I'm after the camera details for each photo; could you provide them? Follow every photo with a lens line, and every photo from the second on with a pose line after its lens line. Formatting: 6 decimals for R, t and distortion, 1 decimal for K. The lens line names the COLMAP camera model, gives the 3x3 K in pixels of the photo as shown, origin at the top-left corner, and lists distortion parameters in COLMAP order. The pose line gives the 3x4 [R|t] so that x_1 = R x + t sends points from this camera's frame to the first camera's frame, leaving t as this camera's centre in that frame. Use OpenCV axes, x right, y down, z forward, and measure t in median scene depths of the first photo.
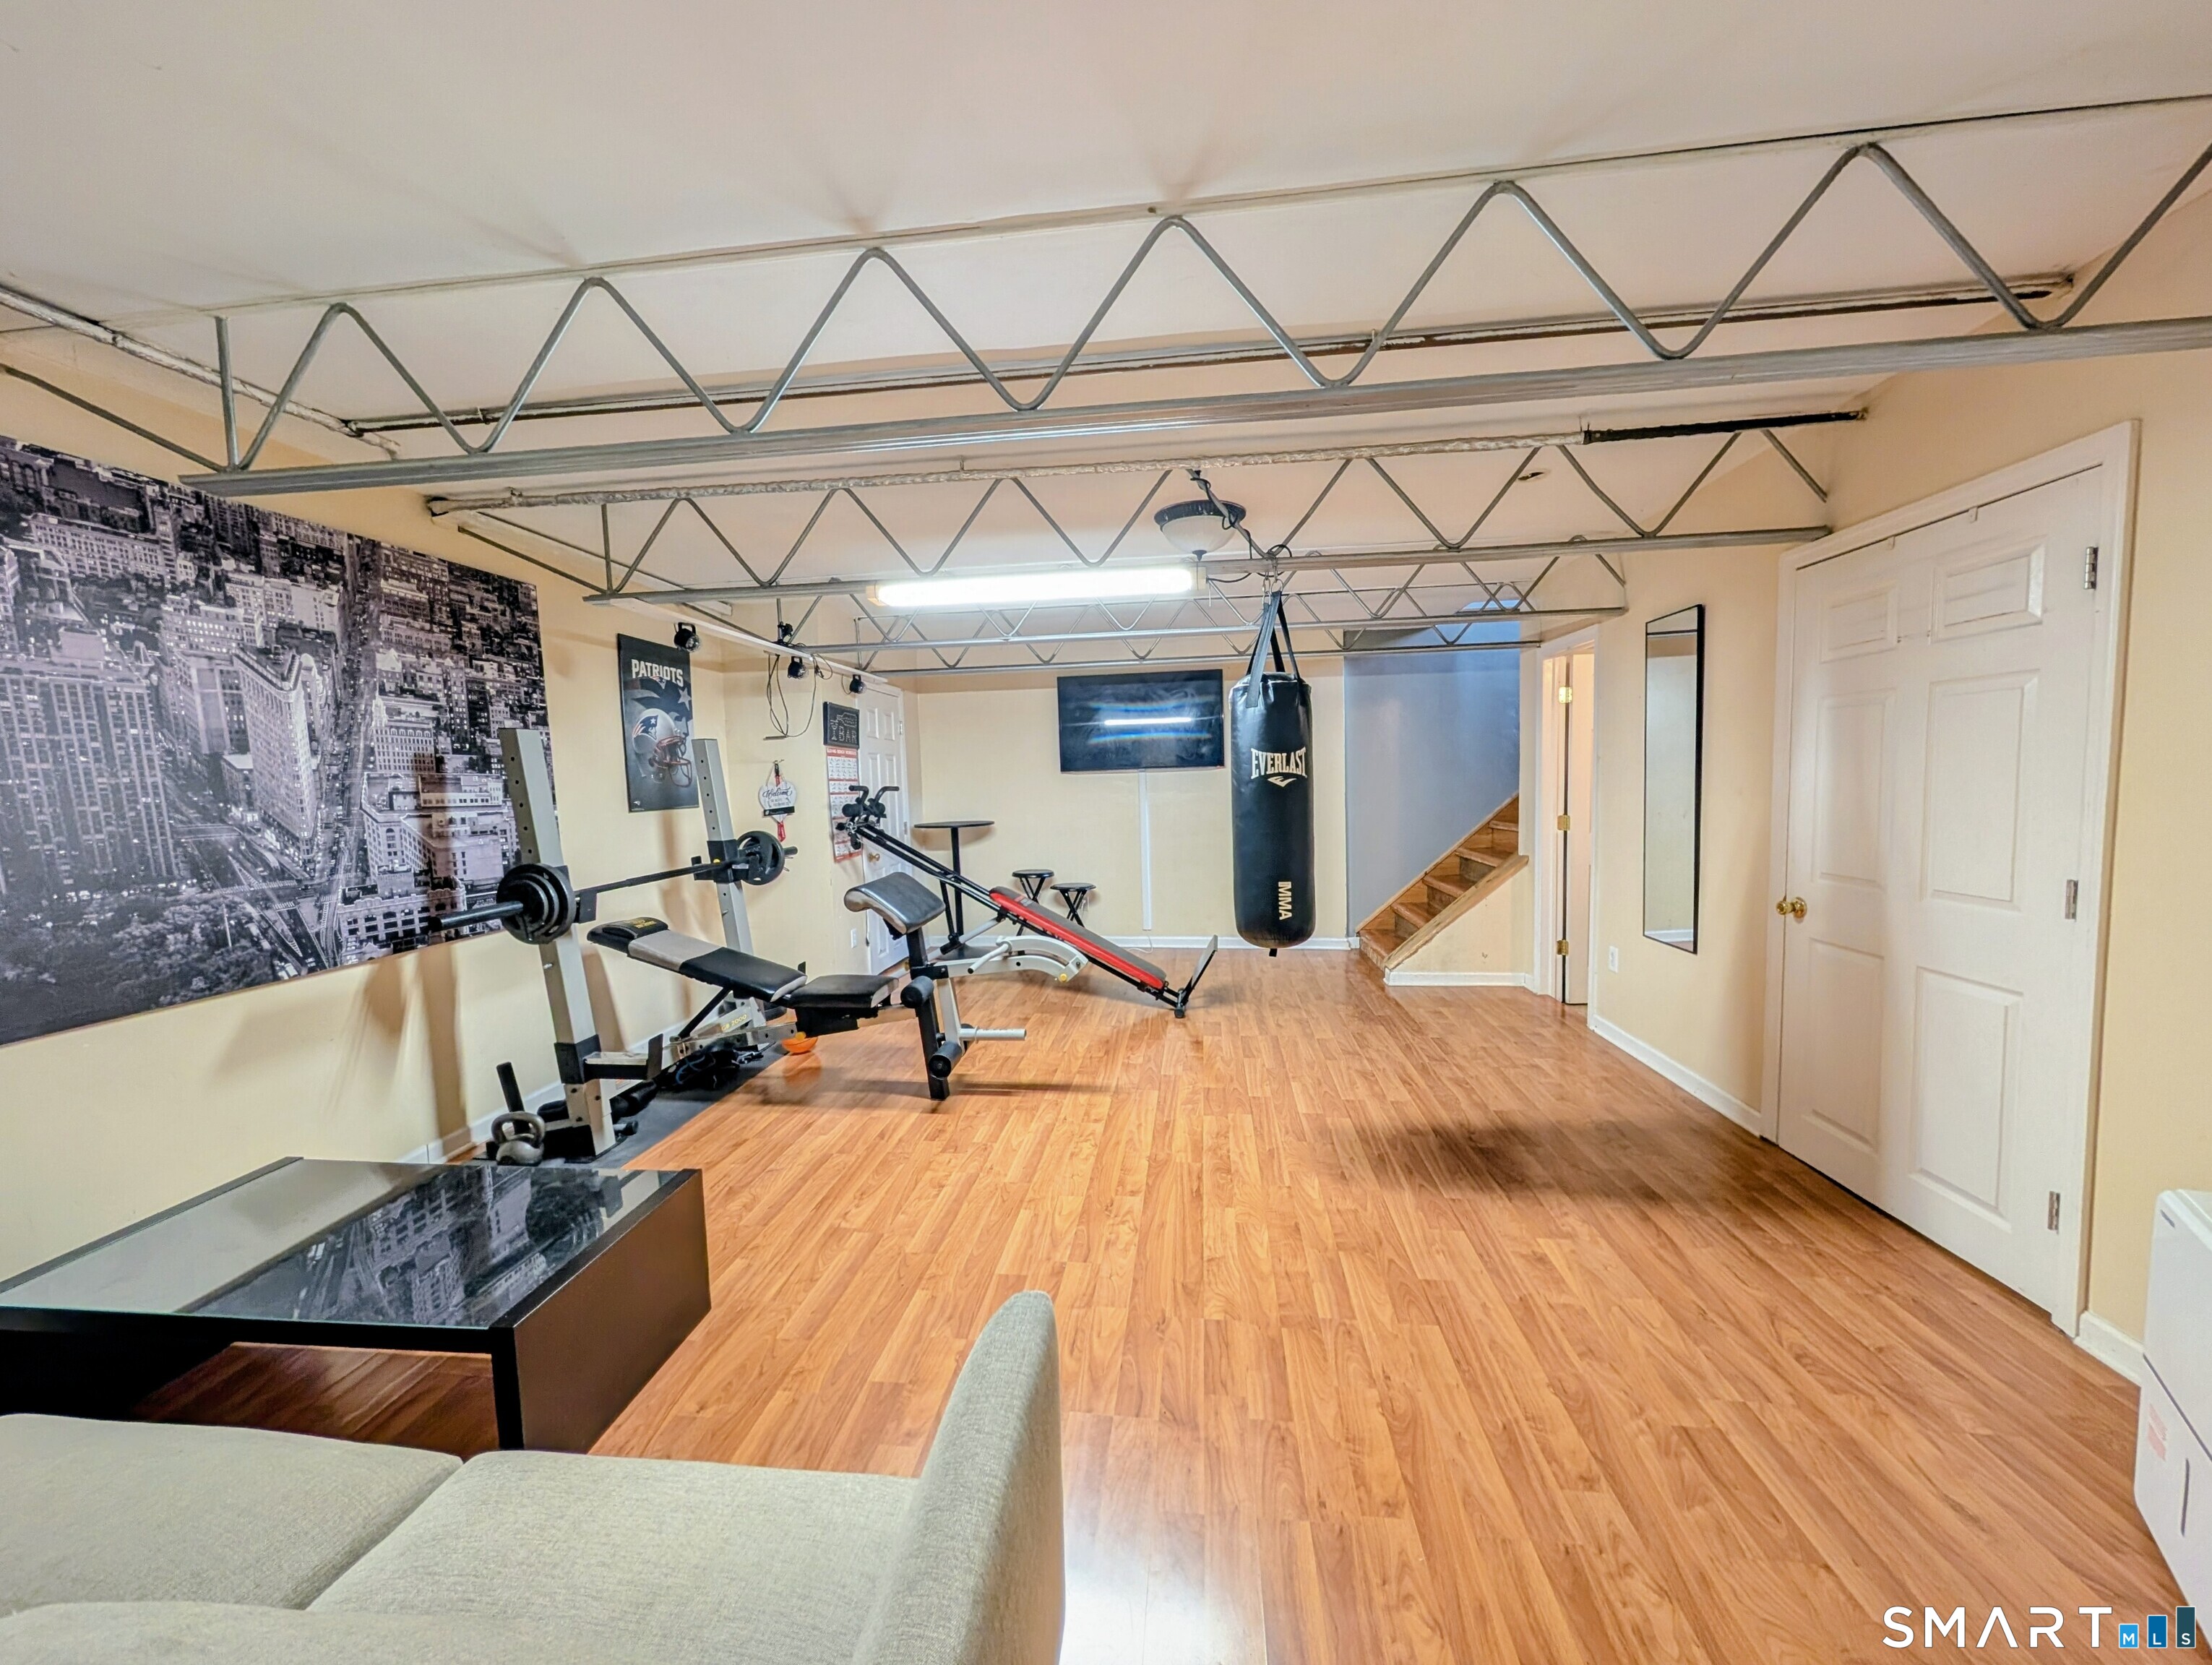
lens RADIAL K [[806.8, 0, 1104.4], [0, 806.8, 837.2], [0, 0, 1]] dist [0.000572, 0.000227]
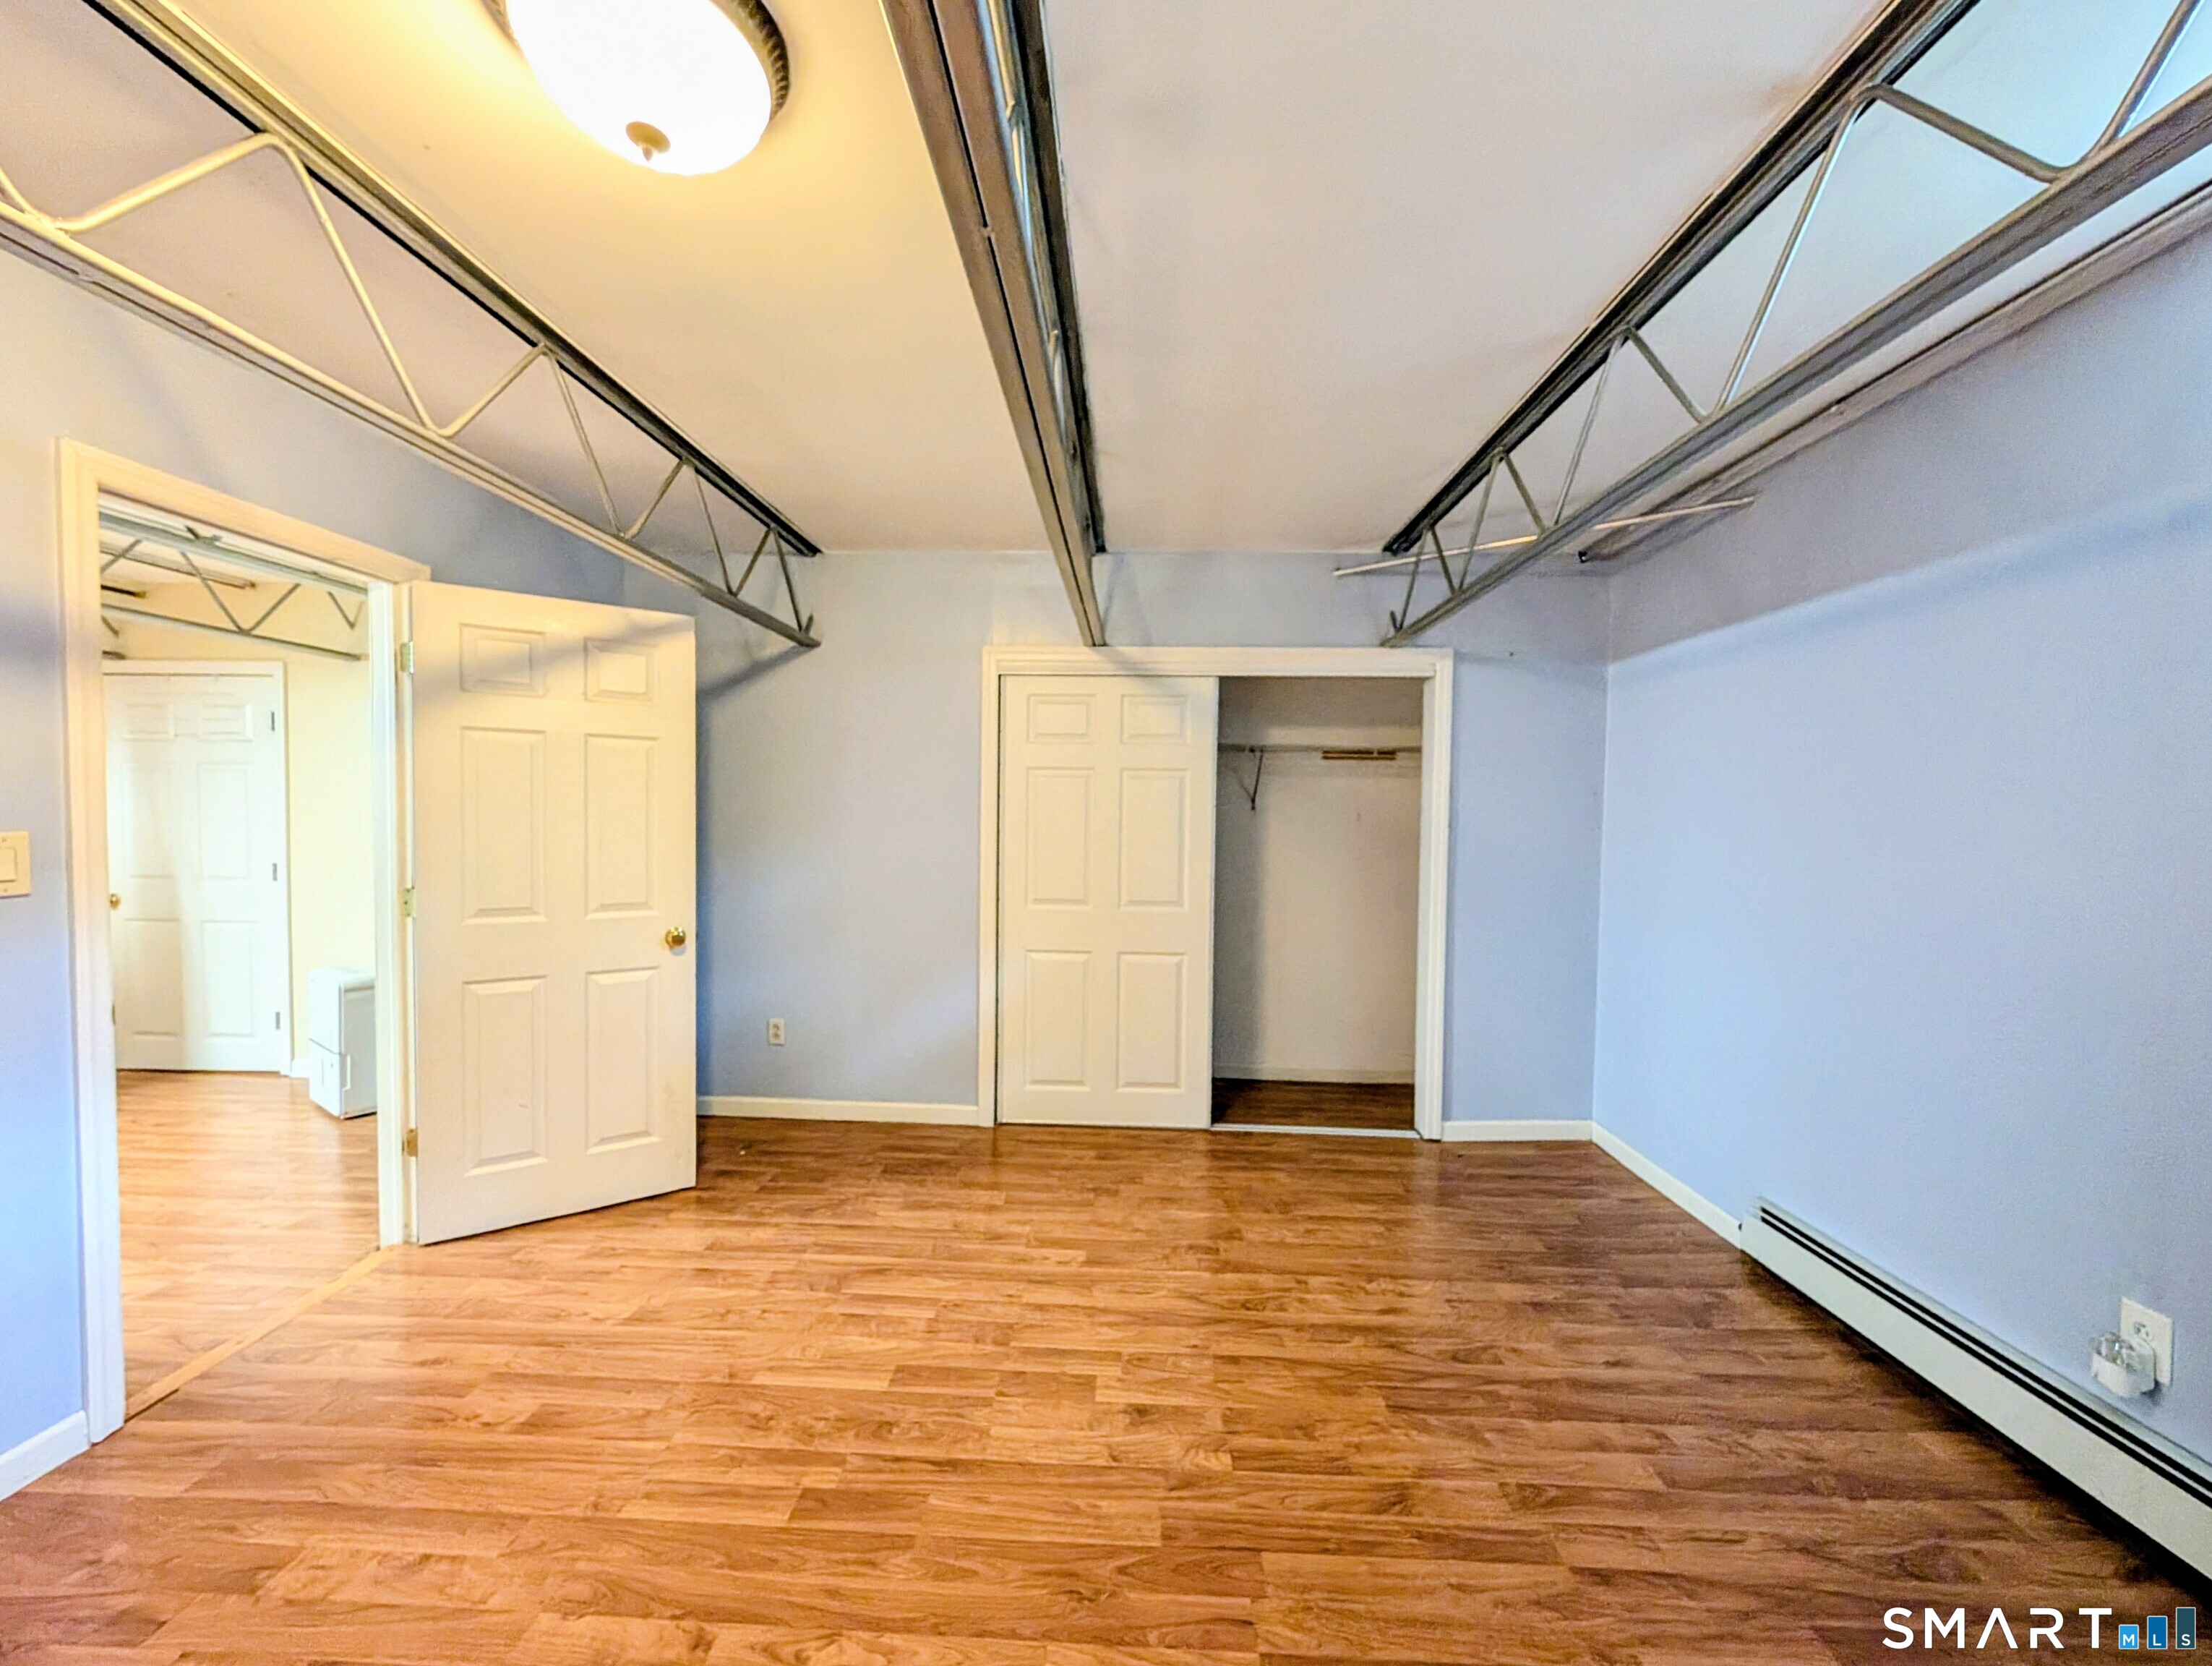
lens RADIAL K [[851.1, 0, 1101.5], [0, 851.1, 835.3], [0, 0, 1]] dist [-0.003028, -0.000278]
pose [[-0.072963, 0.003918, 0.997327, -0.989827], [0.068582, 0.997645, 0.001098, 0.102161], [-0.994974, 0.068478, -0.073060, -0.840158]]
